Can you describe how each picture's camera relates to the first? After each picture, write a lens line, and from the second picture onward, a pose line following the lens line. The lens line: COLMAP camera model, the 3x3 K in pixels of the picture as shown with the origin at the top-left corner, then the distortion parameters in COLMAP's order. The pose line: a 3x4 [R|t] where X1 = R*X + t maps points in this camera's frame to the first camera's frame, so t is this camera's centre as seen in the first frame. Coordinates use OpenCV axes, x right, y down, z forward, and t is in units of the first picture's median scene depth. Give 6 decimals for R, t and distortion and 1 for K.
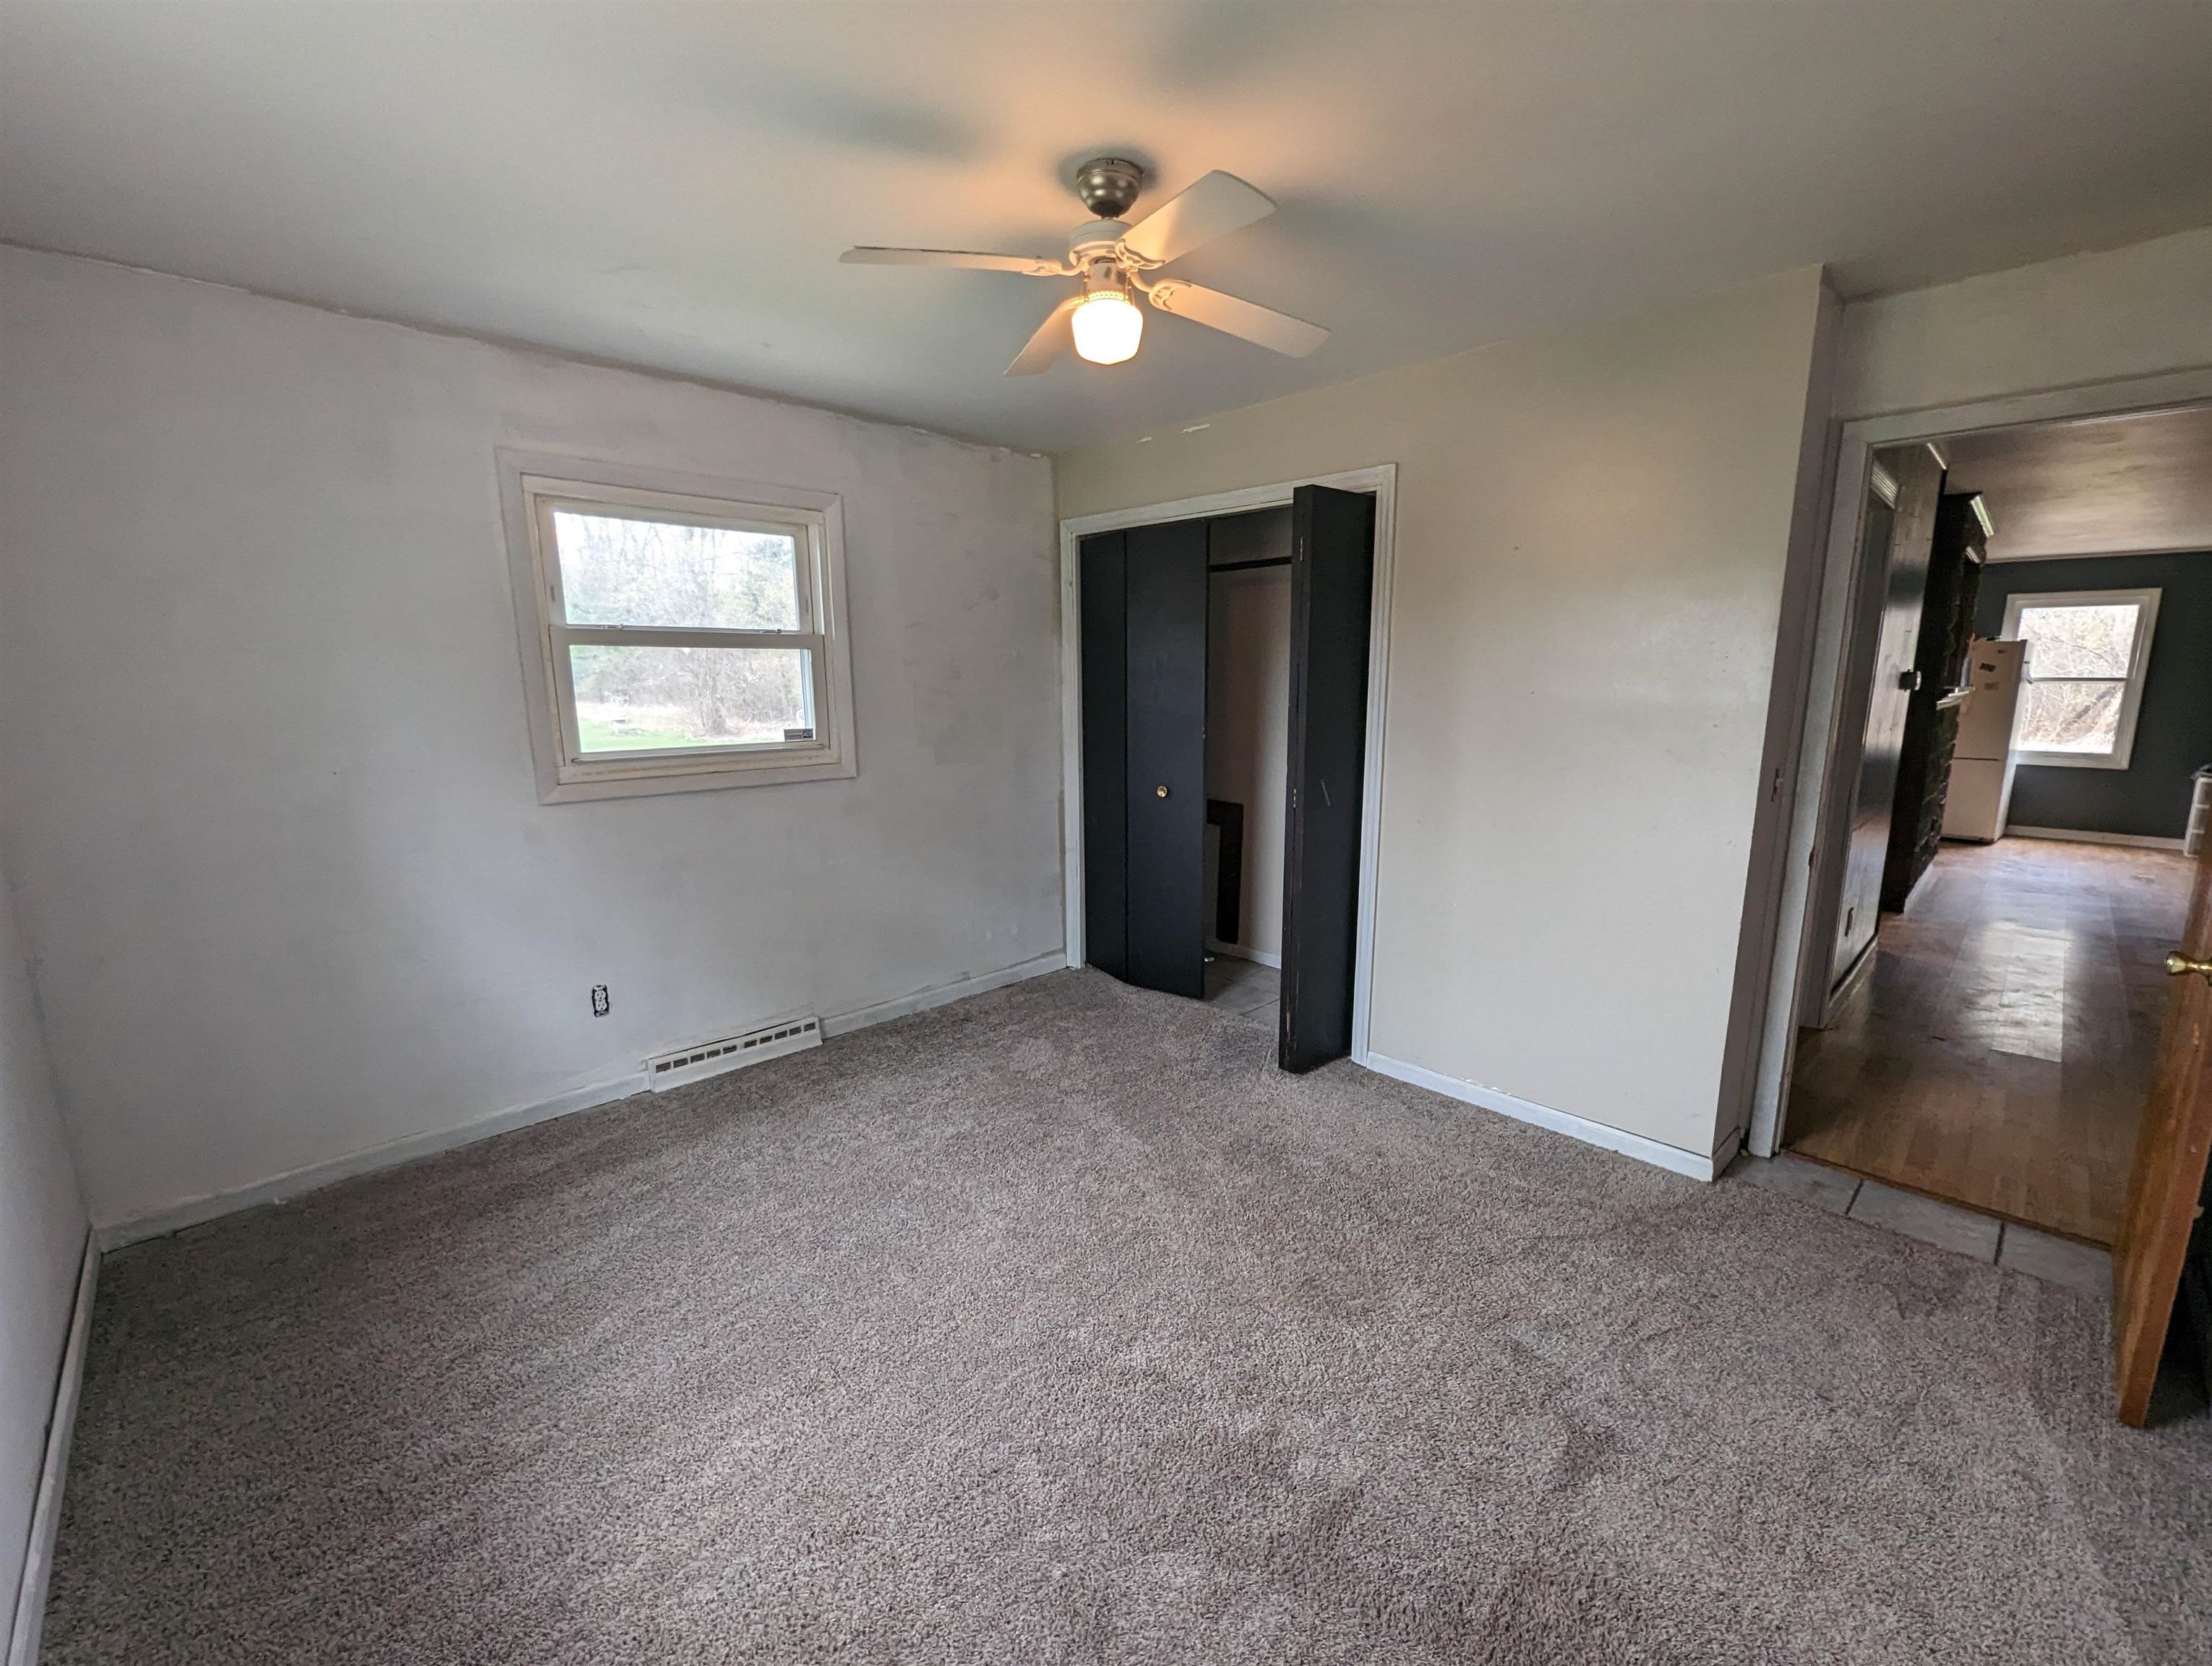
lens RADIAL K [[914.5, 0, 1106.8], [0, 914.5, 834.4], [0, 0, 1]] dist [0.000081, -0.000083]
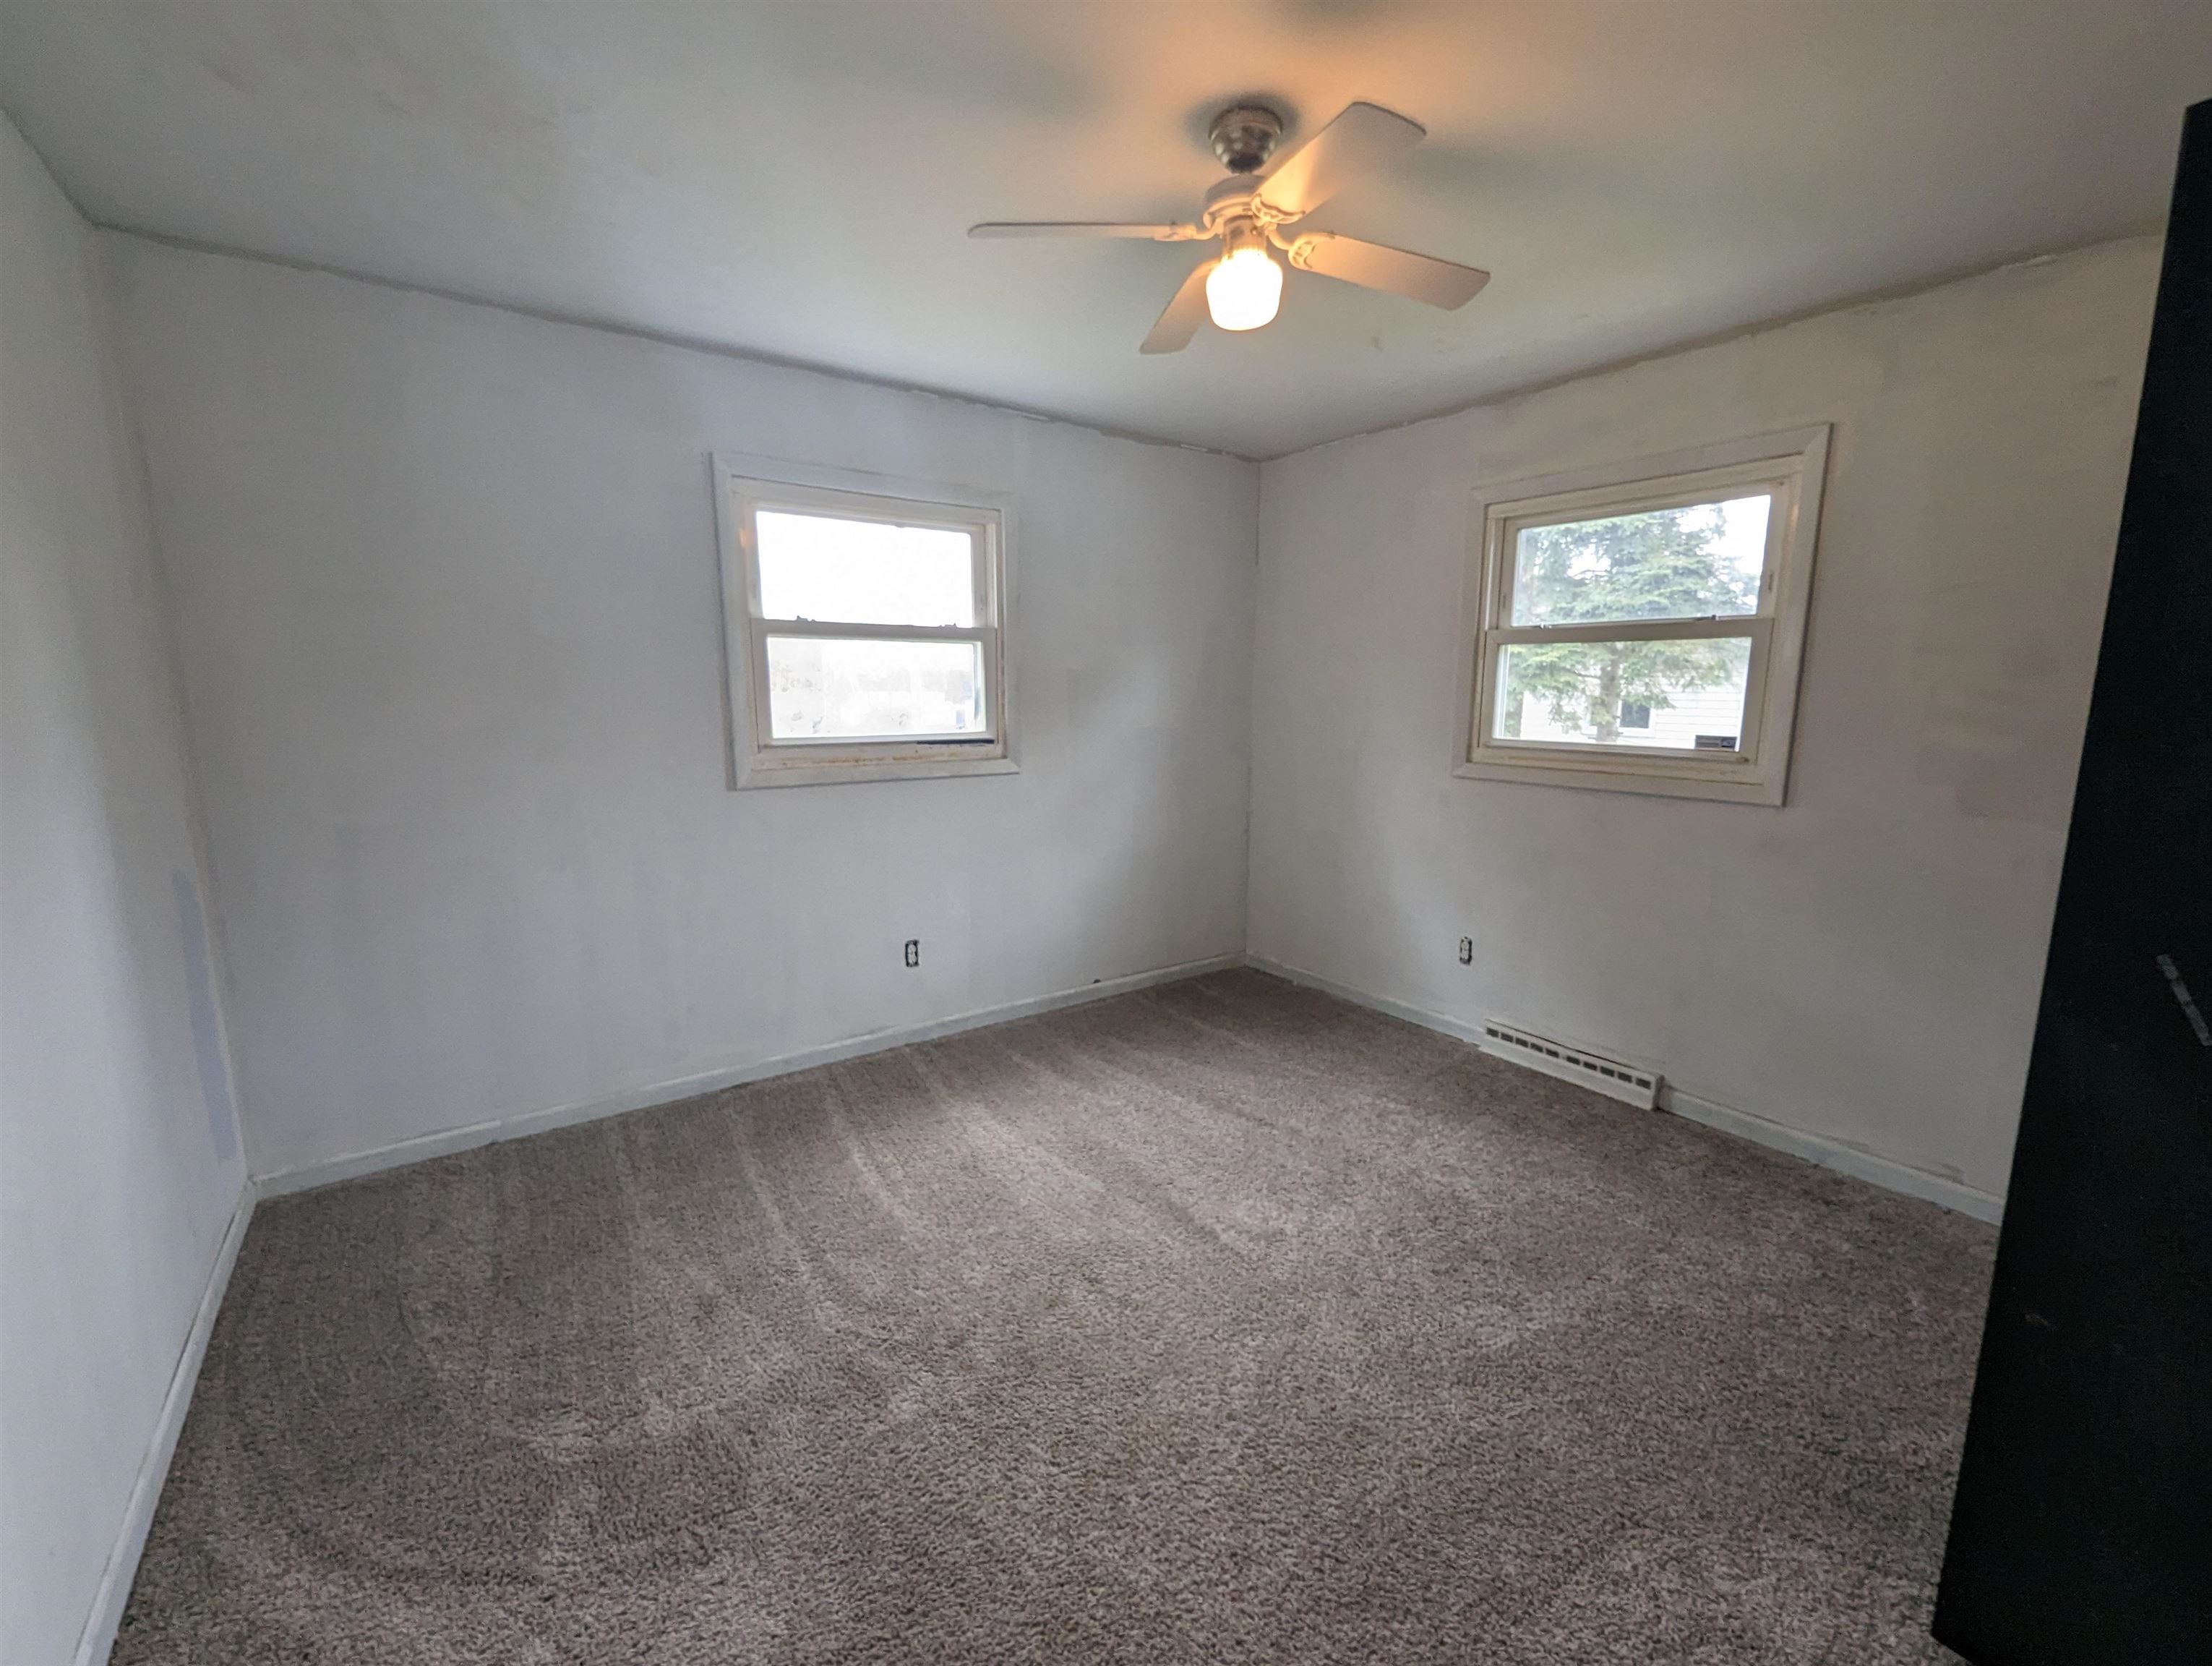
lens RADIAL K [[914.5, 0, 1101.5], [0, 914.5, 832.6], [0, 0, 1]] dist [0.000081, -0.000083]
pose [[-0.130843, 0.165471, -0.977496, 0.581365], [-0.171796, 0.967272, 0.186736, -0.095306], [0.976405, 0.192363, -0.098134, 0.593742]]
